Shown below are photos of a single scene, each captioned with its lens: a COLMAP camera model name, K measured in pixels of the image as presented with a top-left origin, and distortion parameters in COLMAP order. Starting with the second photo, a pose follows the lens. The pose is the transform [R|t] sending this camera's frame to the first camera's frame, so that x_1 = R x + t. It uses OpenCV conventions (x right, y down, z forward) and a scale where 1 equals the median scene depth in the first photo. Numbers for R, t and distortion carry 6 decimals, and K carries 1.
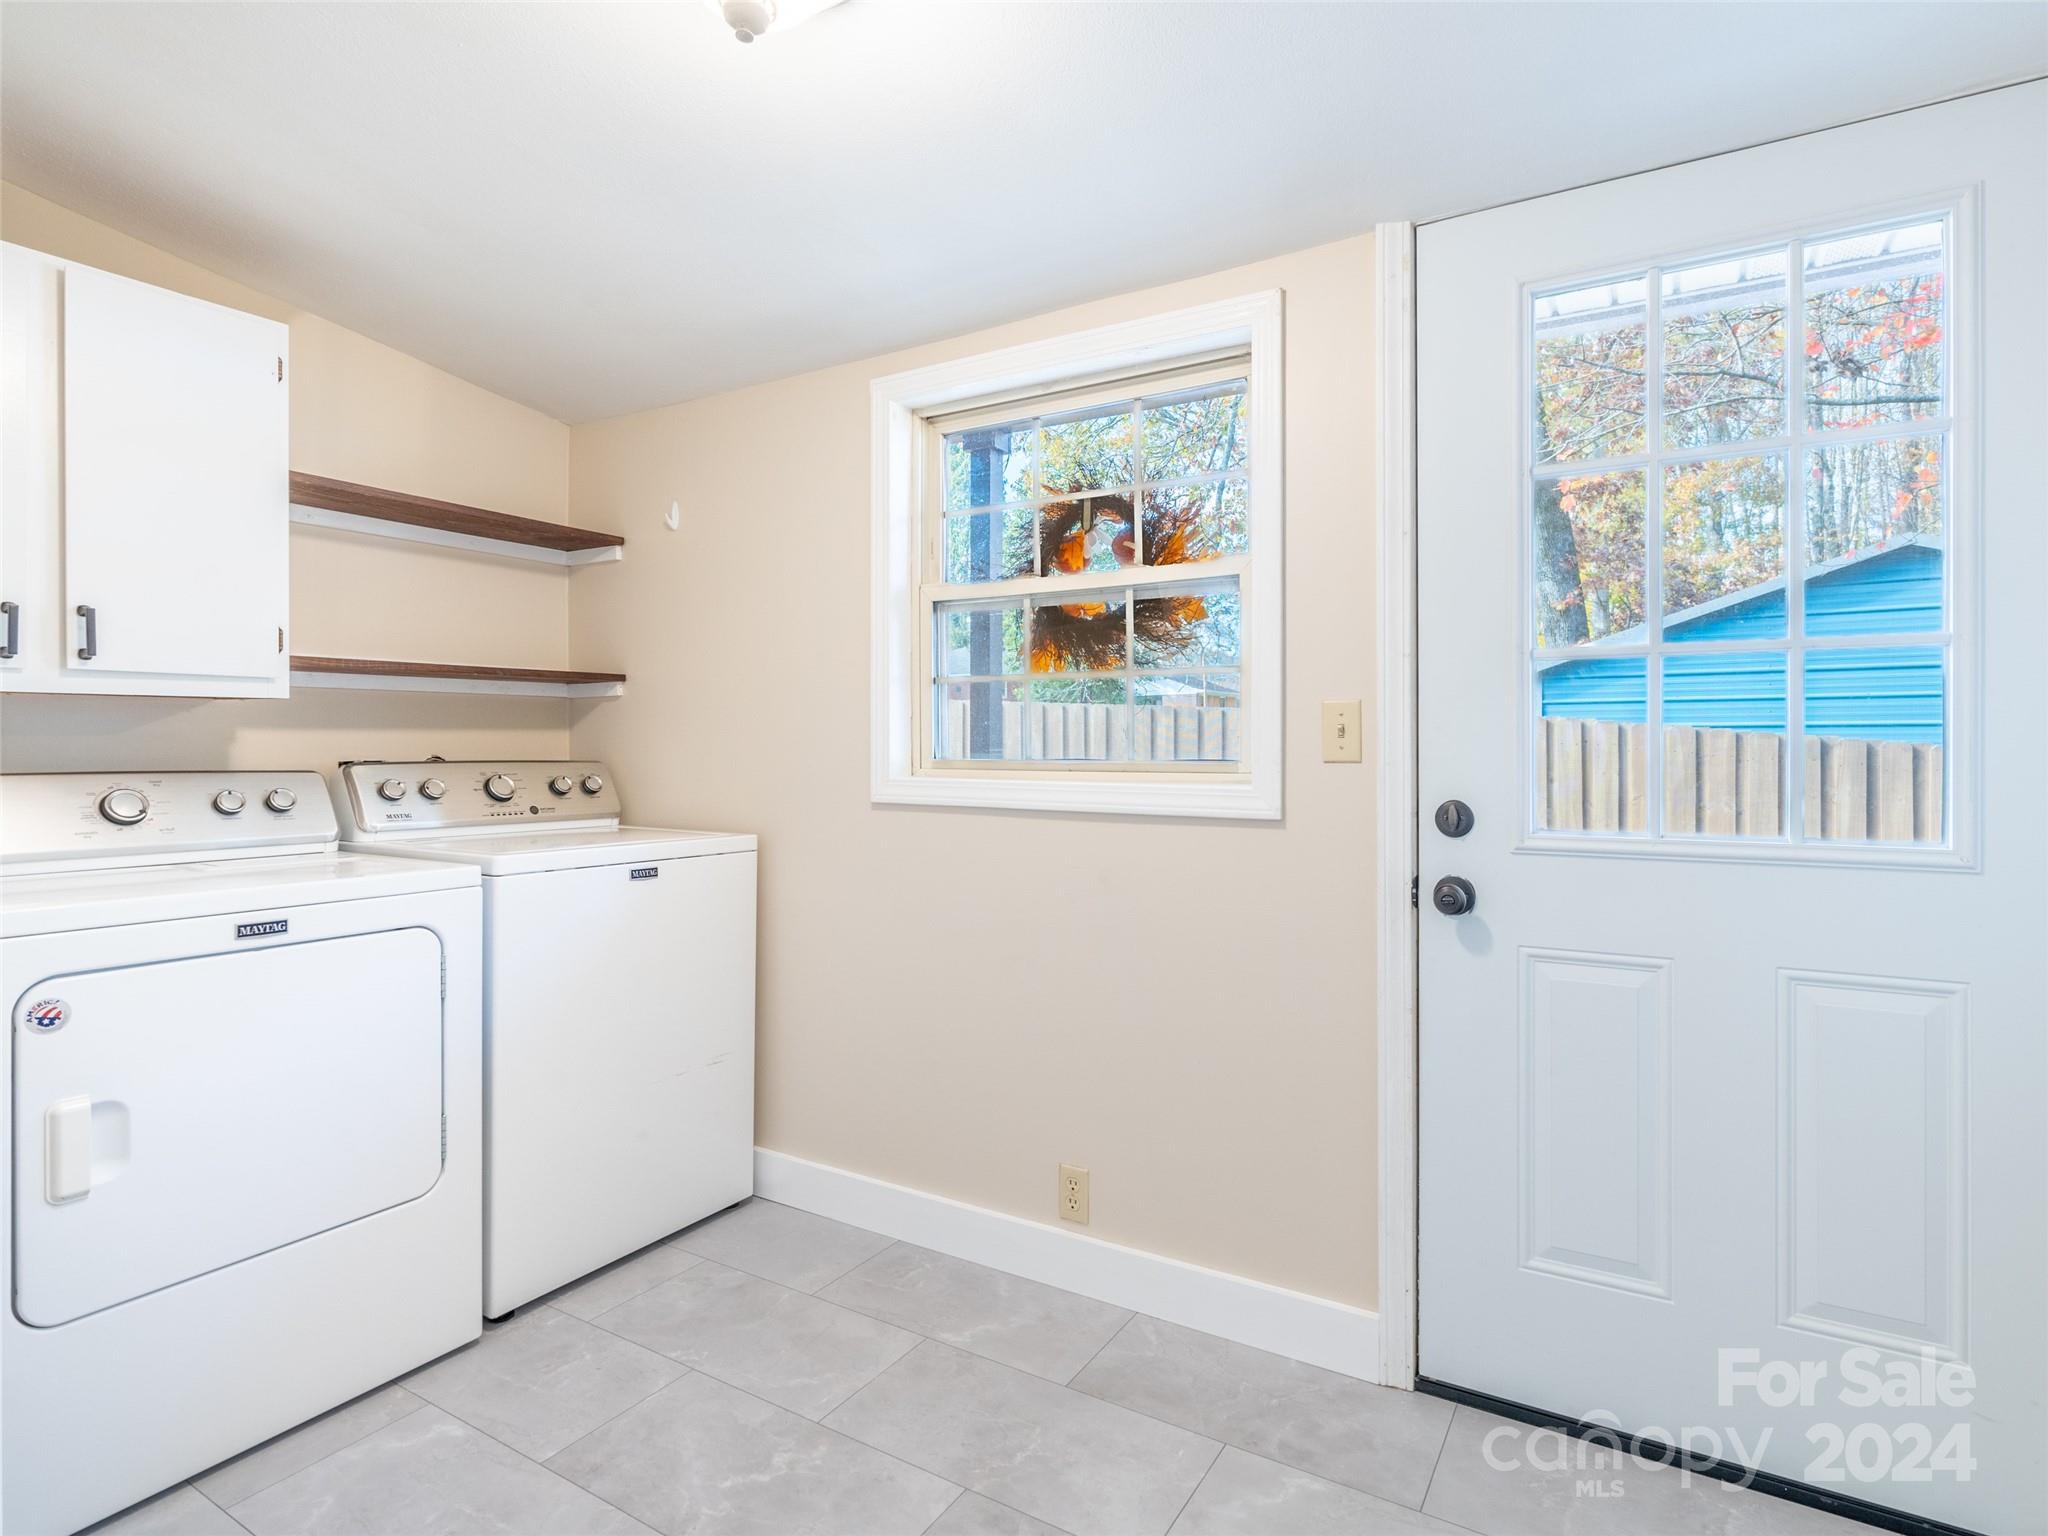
lens RADIAL K [[1039.4, 0, 1114.2], [0, 1039.4, 766.6], [0, 0, 1]] dist [-0.003449, 0.000963]
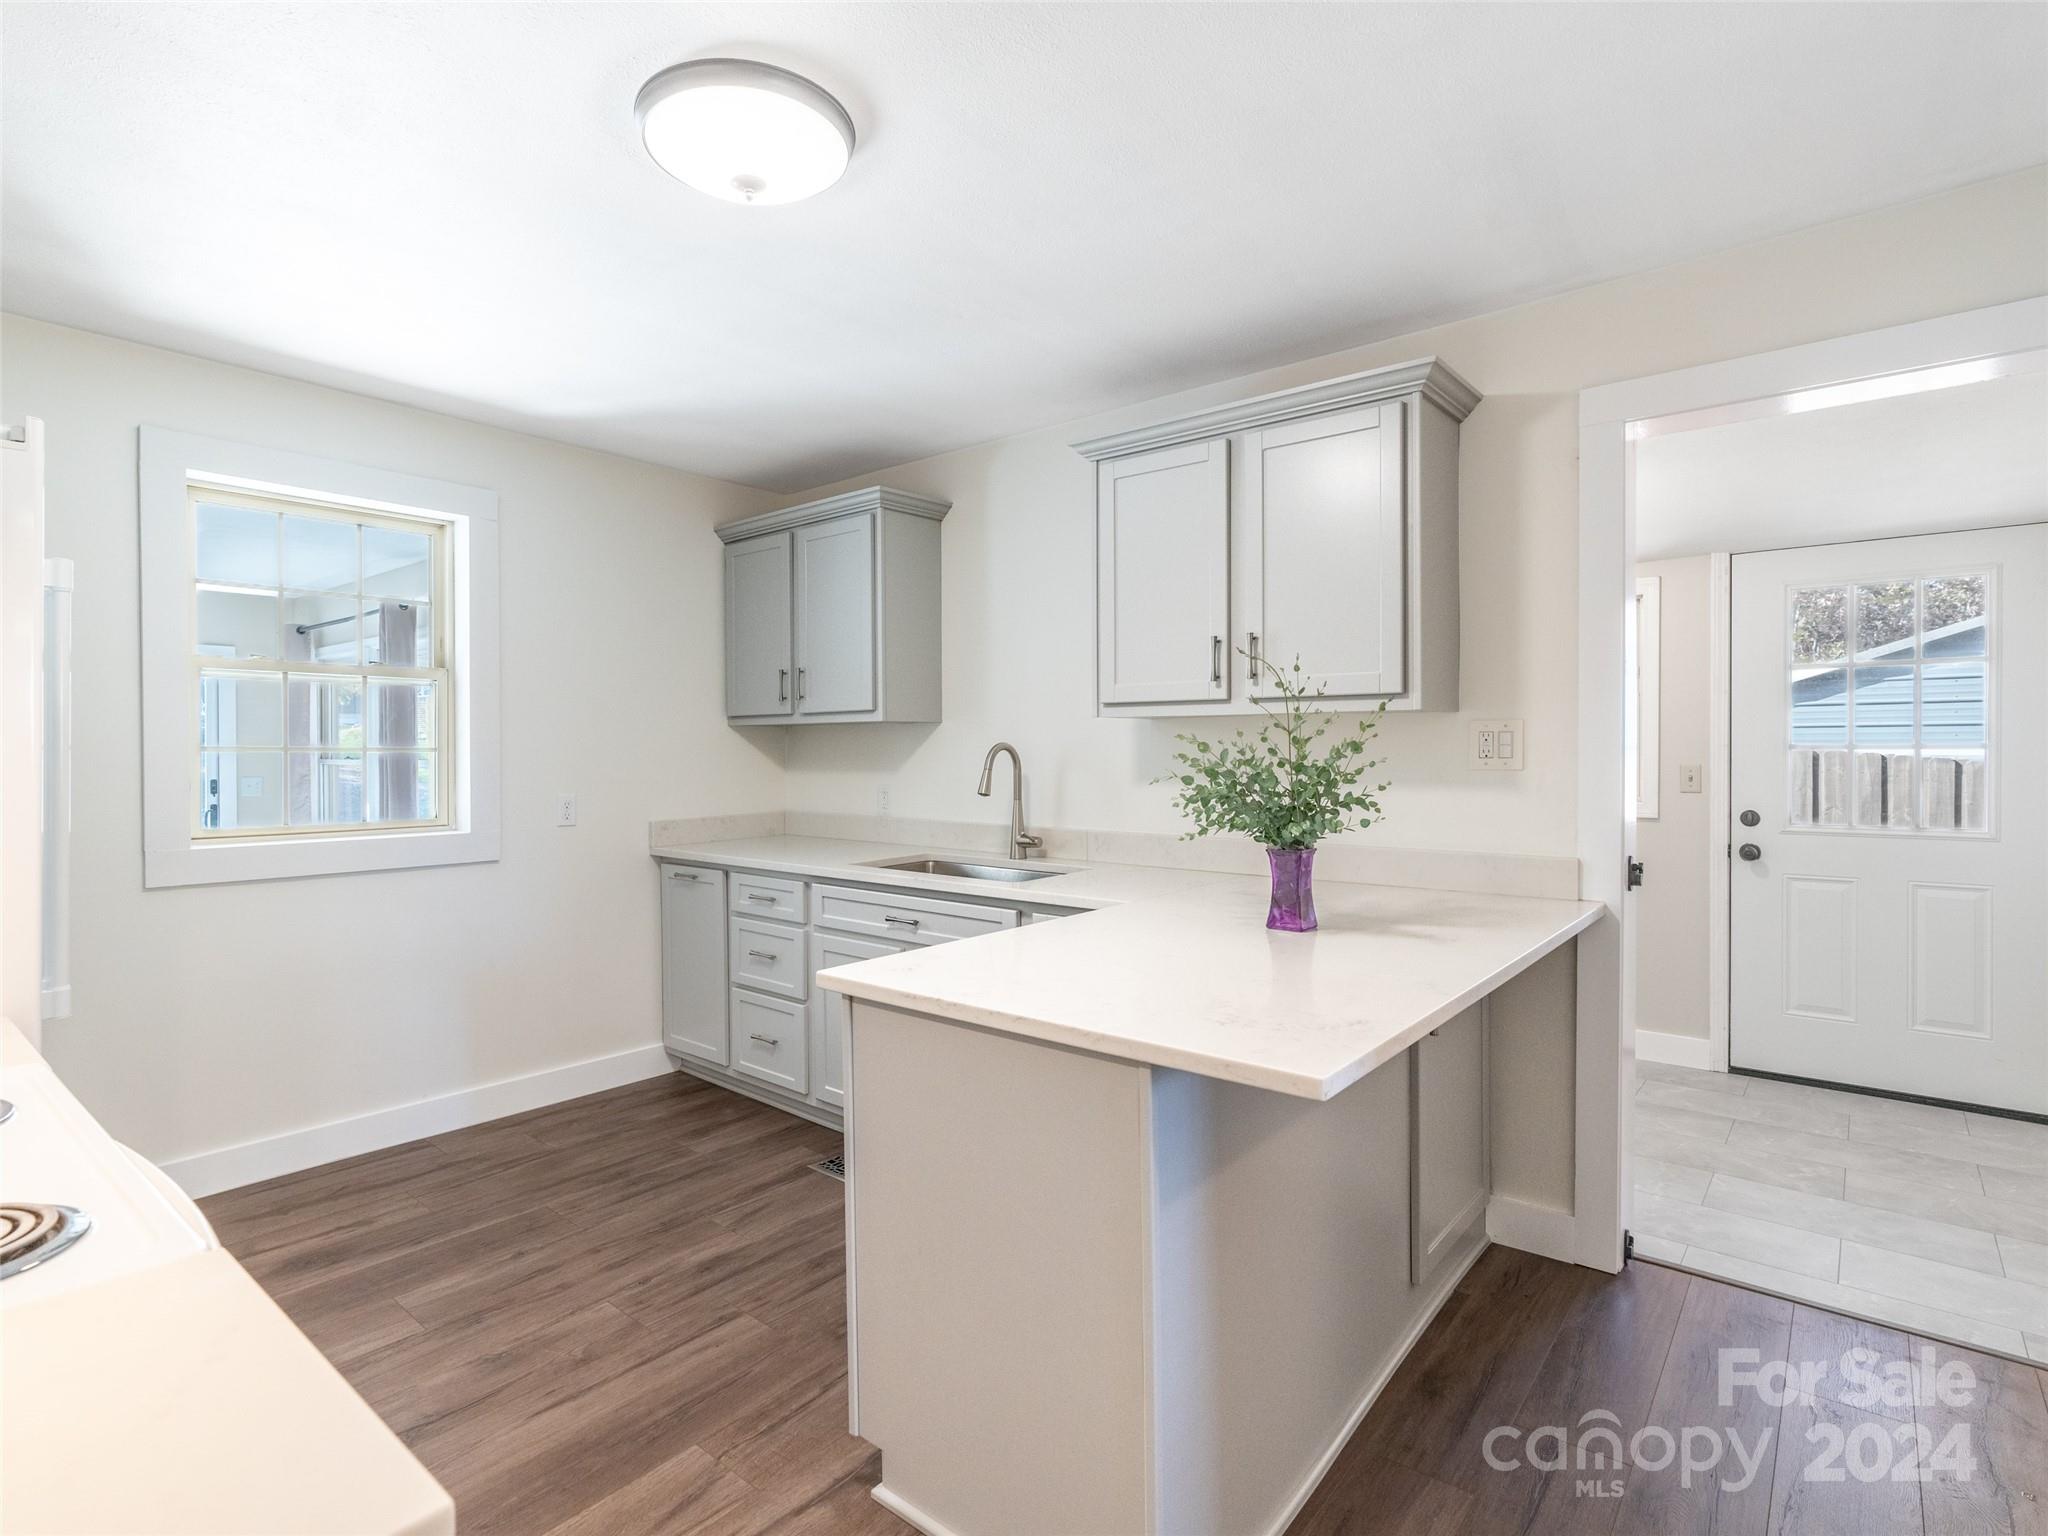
lens RADIAL K [[1047.2, 0, 1016.5], [0, 1047.2, 766.5], [0, 0, 1]] dist [-0.004300, 0.002038]
pose [[0.982631, 0.004261, -0.185521, -0.813021], [-0.004682, 0.999987, -0.001830, -0.049974], [0.185510, 0.002666, 0.982639, -1.519865]]
